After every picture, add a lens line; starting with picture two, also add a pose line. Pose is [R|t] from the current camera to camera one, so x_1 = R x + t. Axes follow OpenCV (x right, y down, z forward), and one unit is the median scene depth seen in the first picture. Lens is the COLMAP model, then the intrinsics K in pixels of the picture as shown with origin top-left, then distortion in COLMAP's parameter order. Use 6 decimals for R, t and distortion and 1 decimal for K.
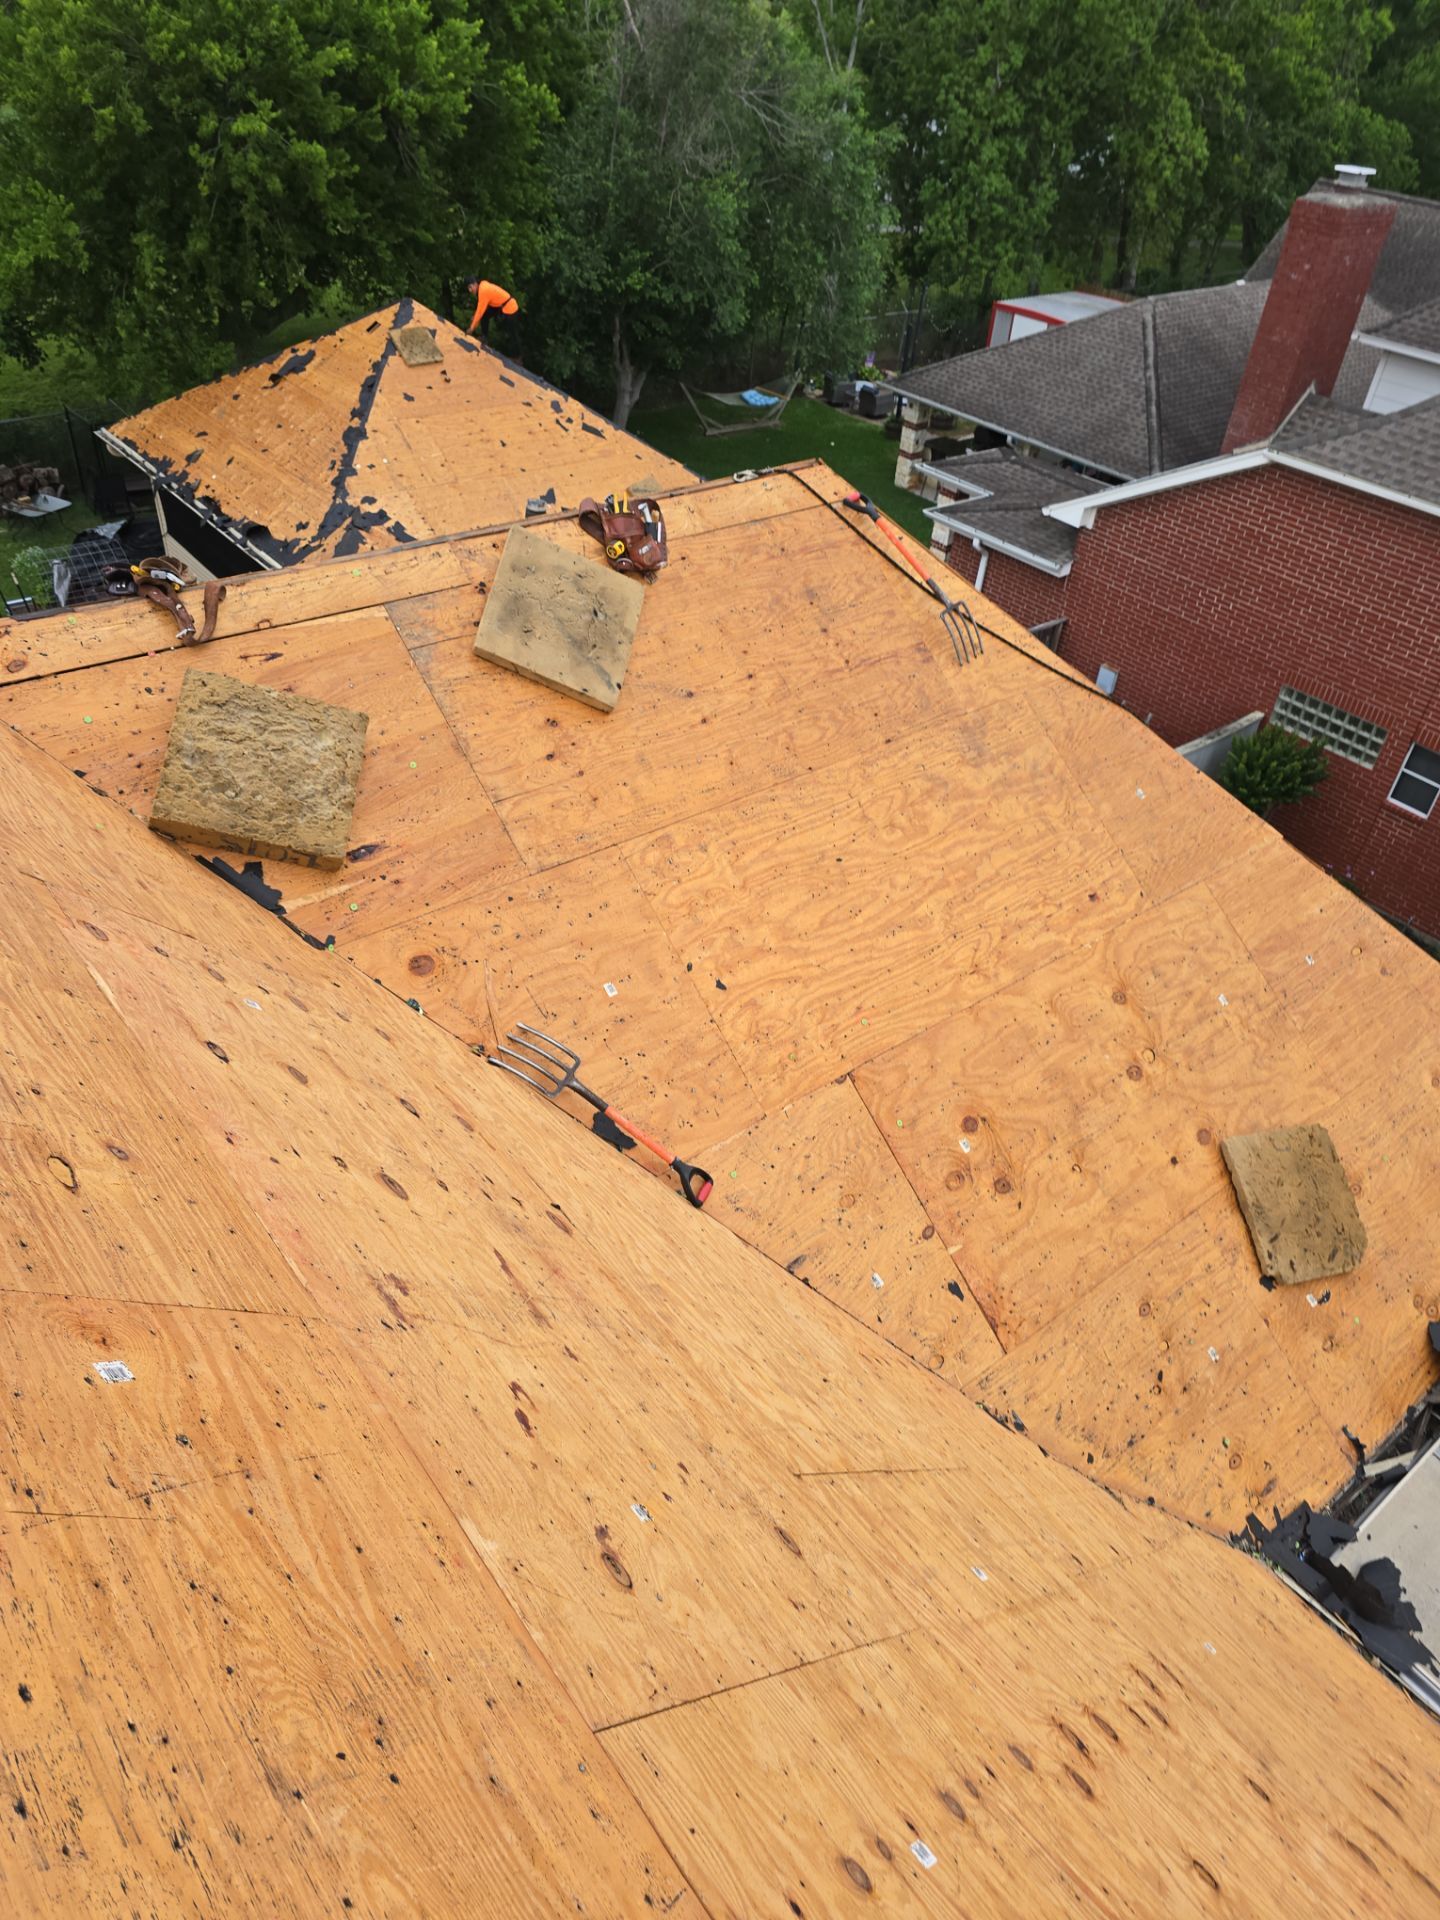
lens RADIAL K [[1278.5, 0, 716.1], [0, 1278.5, 962.5], [0, 0, 1]] dist [0.075192, -0.079460]
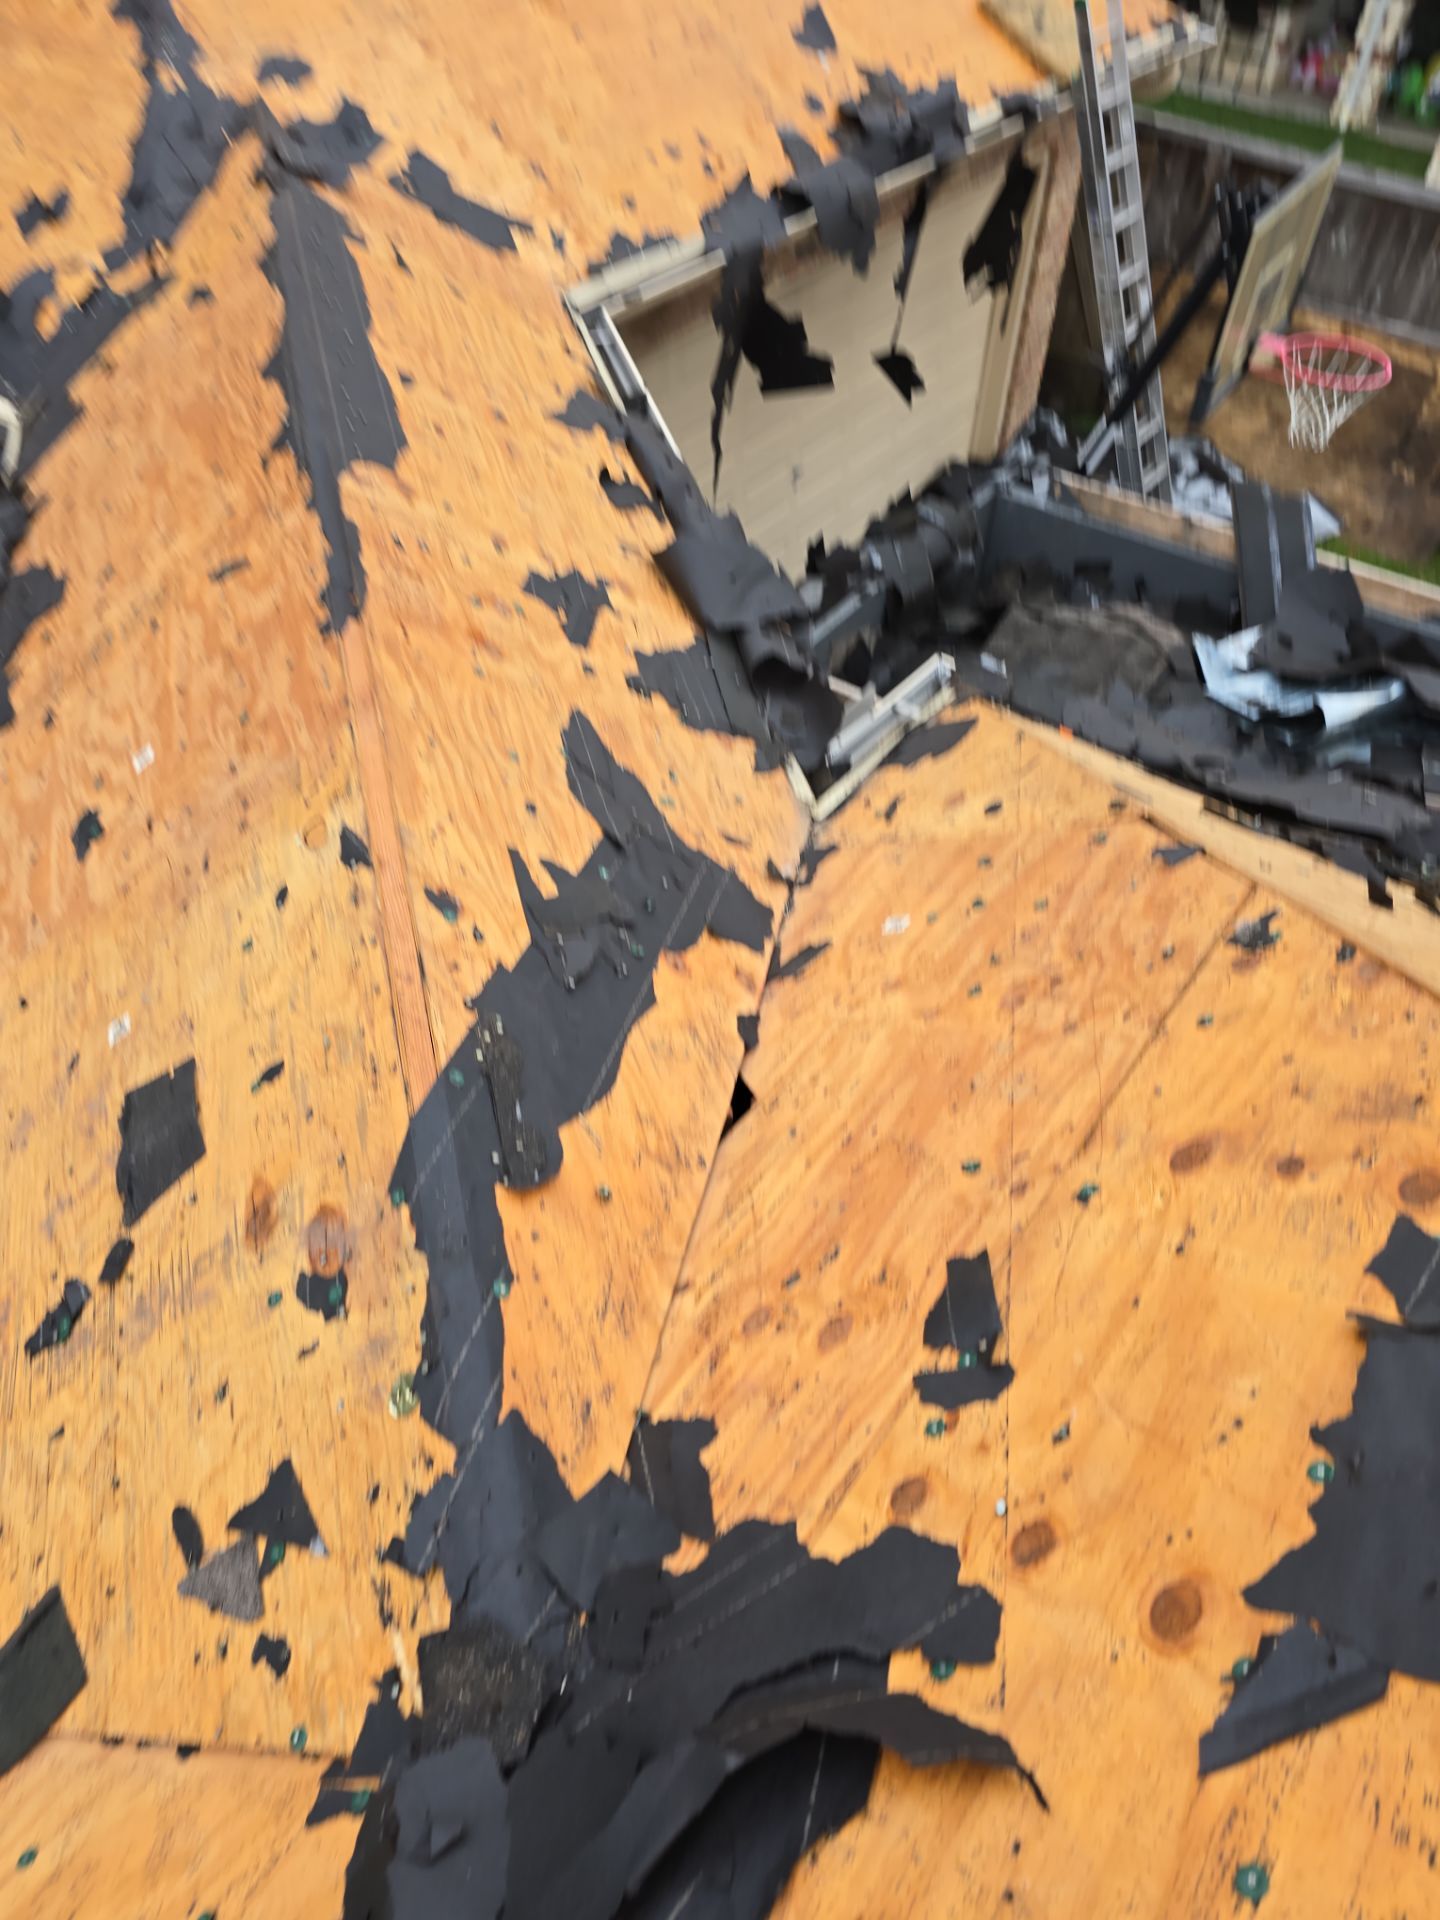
lens RADIAL K [[1292.9, 0, 753.9], [0, 1292.9, 999.8], [0, 0, 1]] dist [-0.000356, -0.003681]
pose [[0.967547, -0.212993, 0.135968, -0.234698], [0.182031, 0.960695, 0.209595, -0.205325], [-0.175266, -0.178042, 0.968289, 0.661316]]
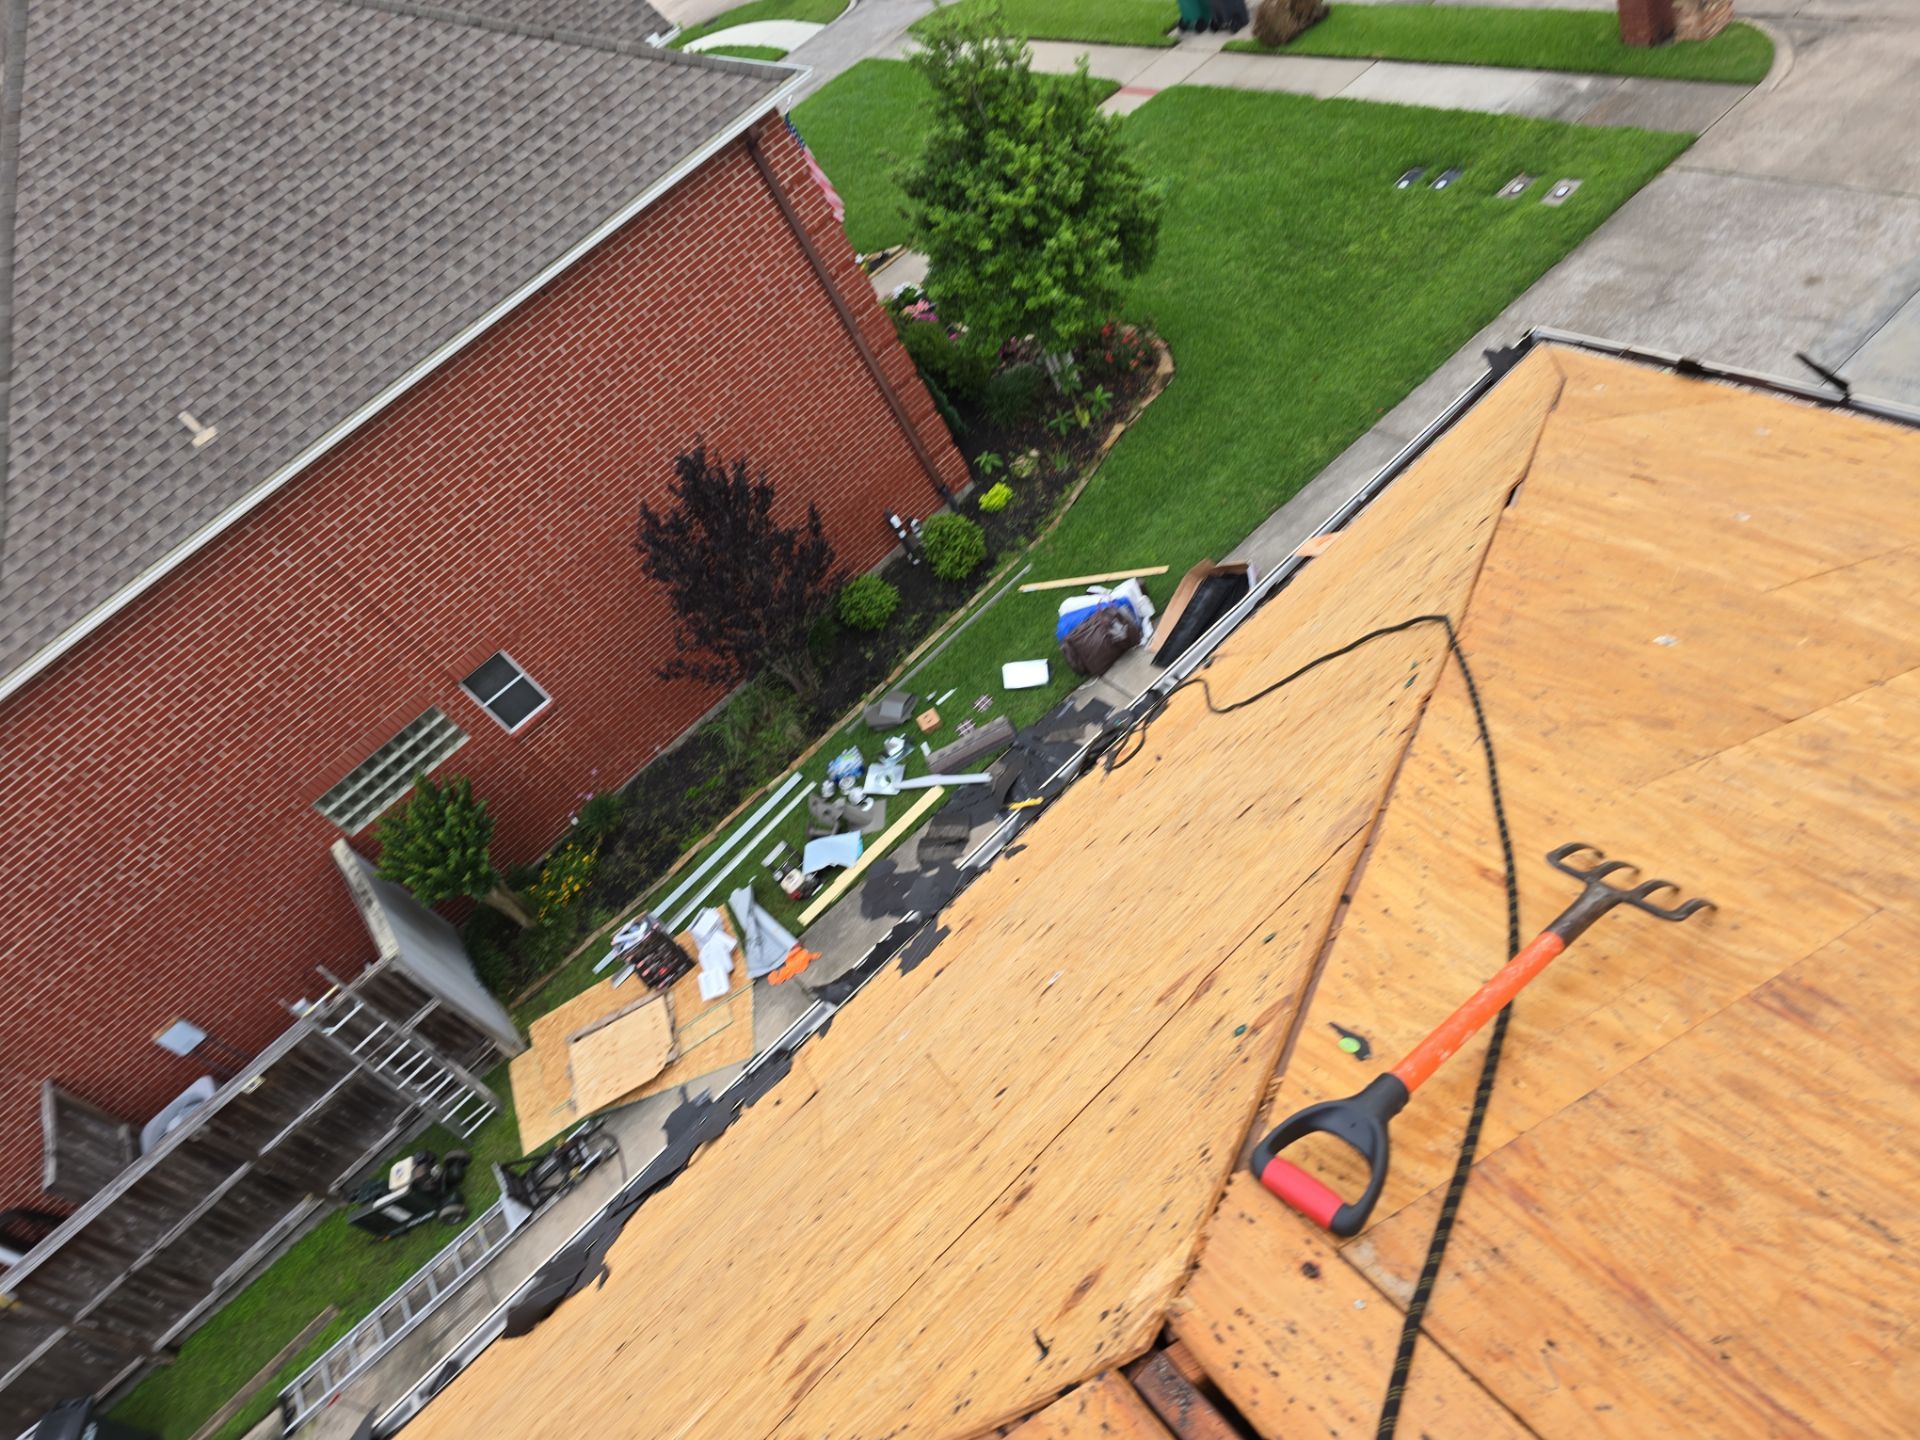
lens RADIAL K [[1289.0, 0, 967.9], [0, 1289.0, 740.5], [0, 0, 1]] dist [0.052636, -0.048170]
pose [[-0.015664, -0.794353, 0.607255, 0.007098], [0.884872, 0.271777, 0.378337, -0.158611], [-0.465571, 0.543269, 0.698643, 0.256804]]
